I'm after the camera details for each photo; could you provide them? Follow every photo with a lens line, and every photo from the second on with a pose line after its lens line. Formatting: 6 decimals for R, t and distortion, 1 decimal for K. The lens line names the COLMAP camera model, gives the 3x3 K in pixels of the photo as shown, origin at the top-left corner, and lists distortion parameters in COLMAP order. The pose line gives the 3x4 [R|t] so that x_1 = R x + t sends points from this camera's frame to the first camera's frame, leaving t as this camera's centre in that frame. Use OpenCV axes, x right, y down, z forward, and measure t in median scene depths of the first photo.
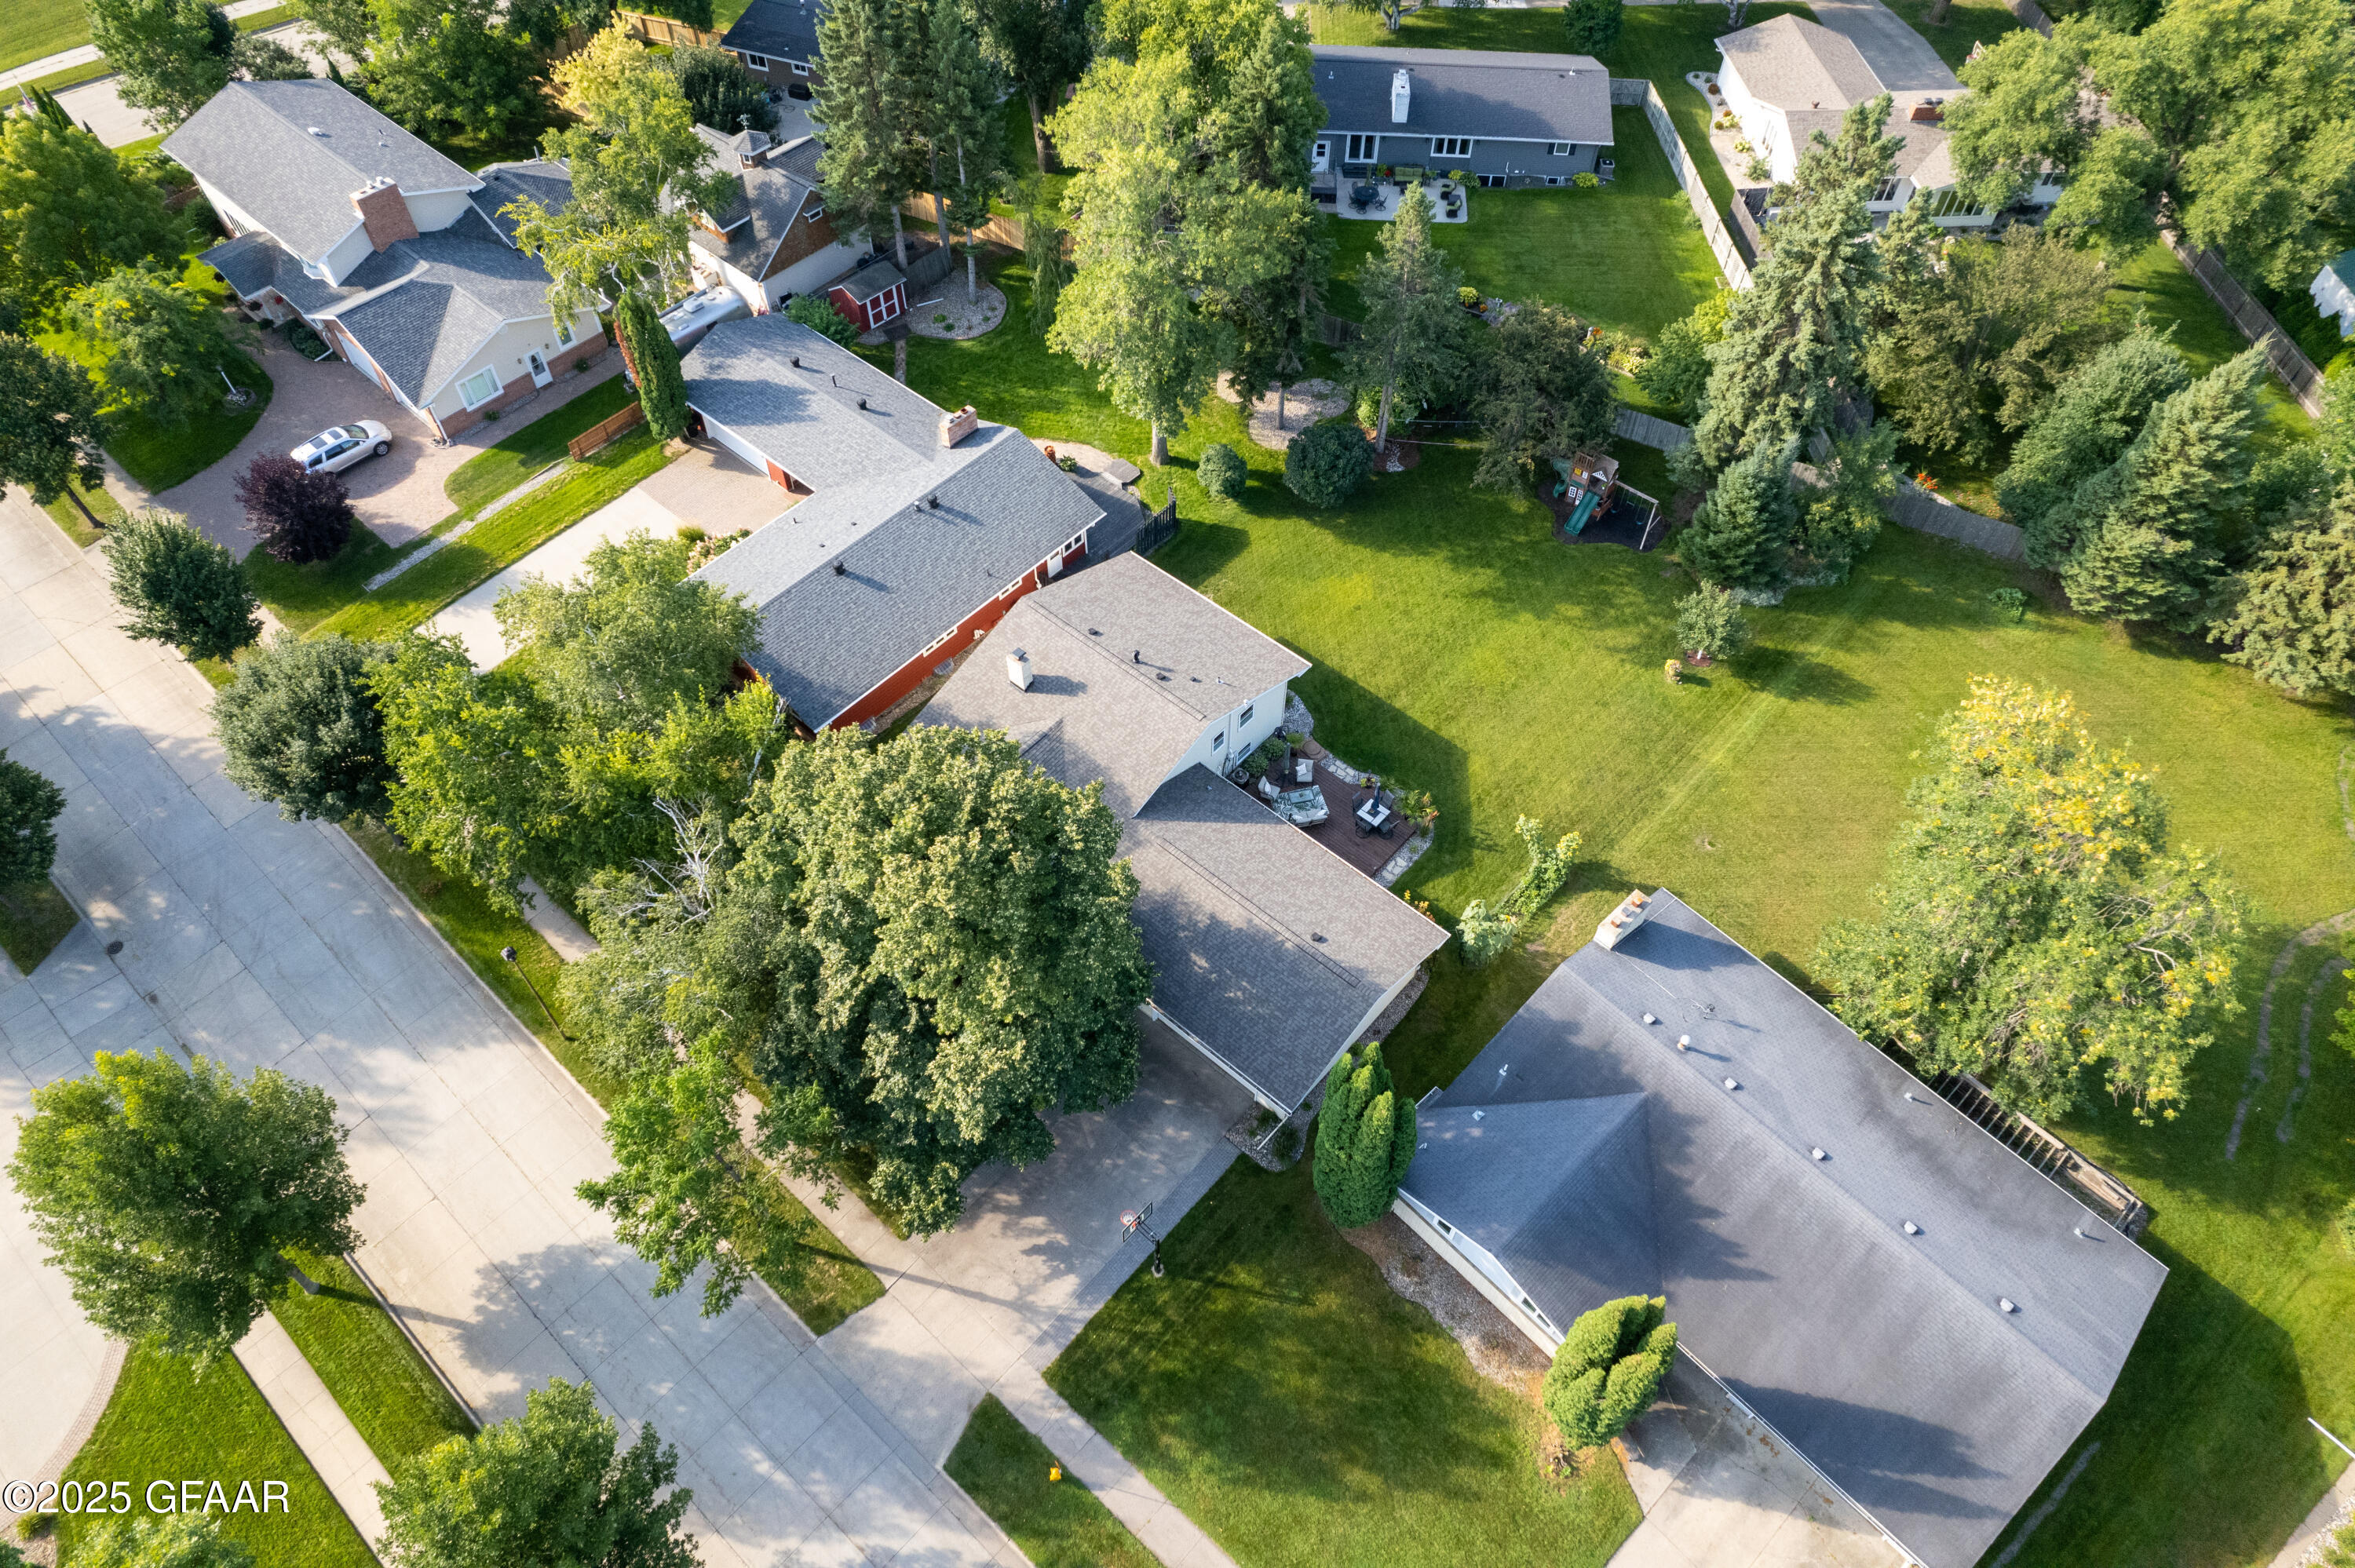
lens RADIAL K [[1502.9, 0, 1183.1], [0, 1502.9, 785.4], [0, 0, 1]] dist [-0.077755, 0.073654]
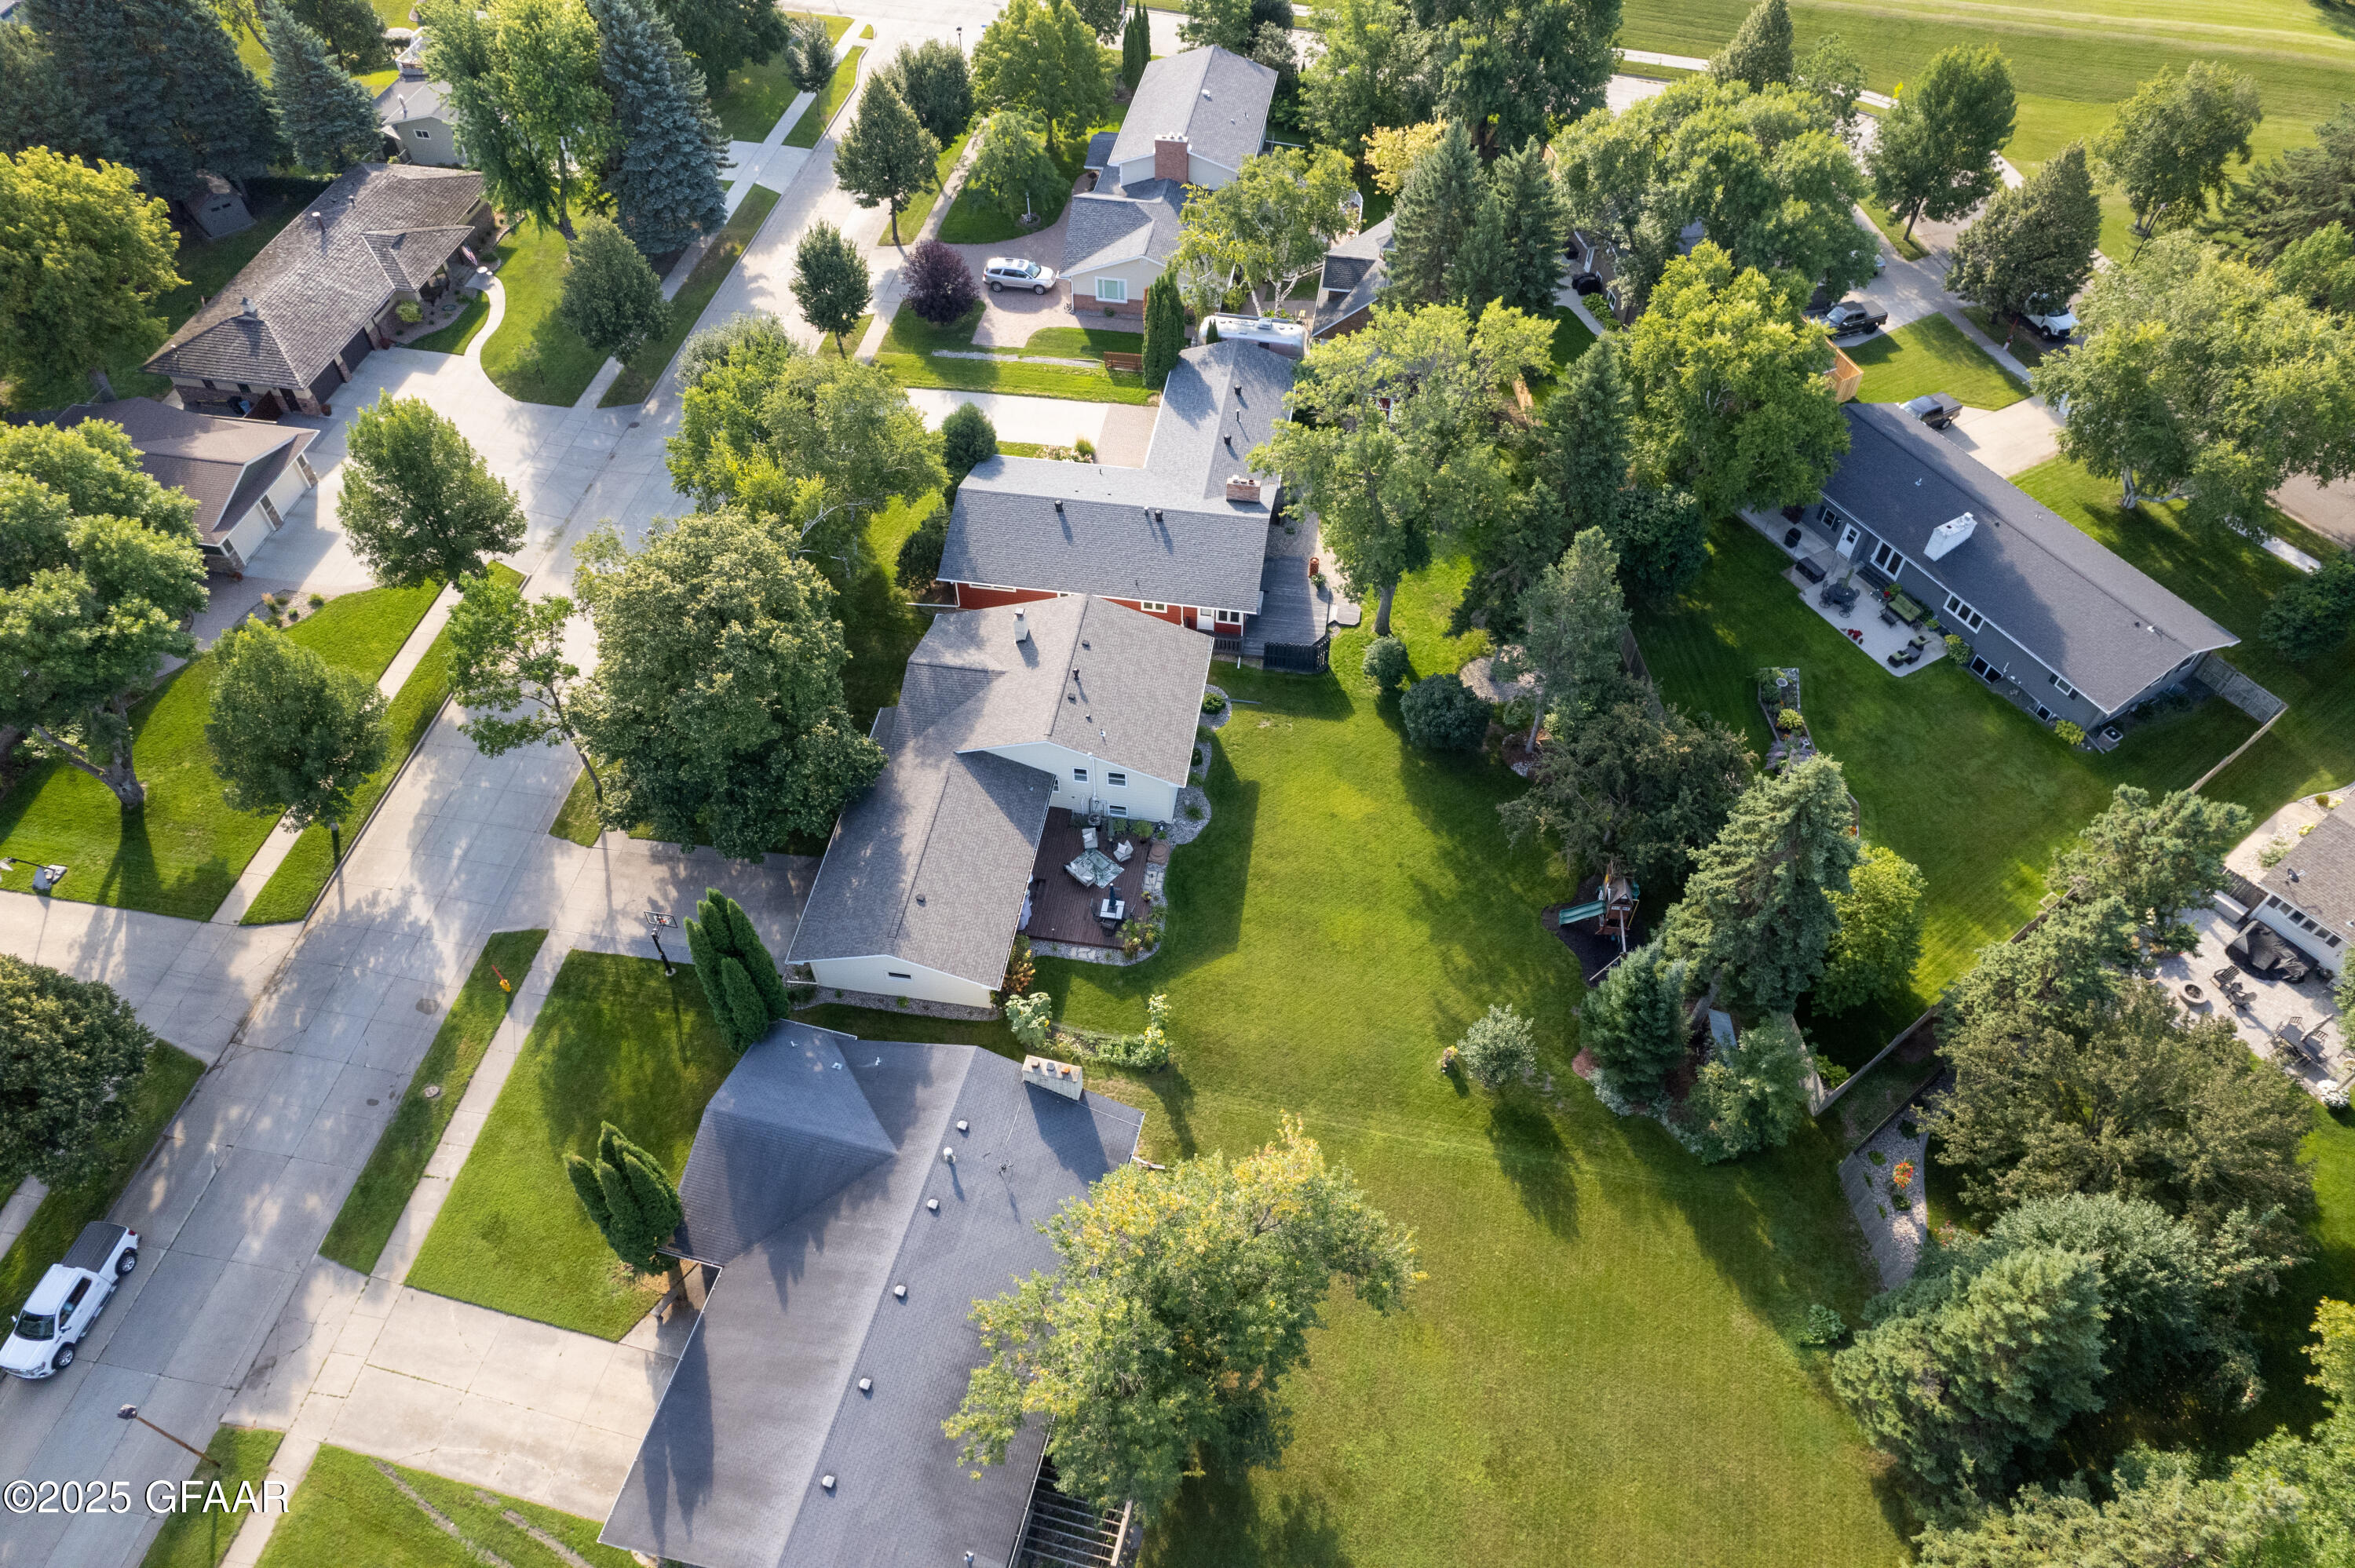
lens RADIAL K [[1521.8, 0, 1185.6], [0, 1521.8, 784.8], [0, 0, 1]] dist [-0.074818, 0.073922]
pose [[0.541313, 0.637592, -0.548140, 0.630210], [-0.672944, 0.719370, 0.172203, -0.247052], [0.504110, 0.275651, 0.818468, 0.055402]]
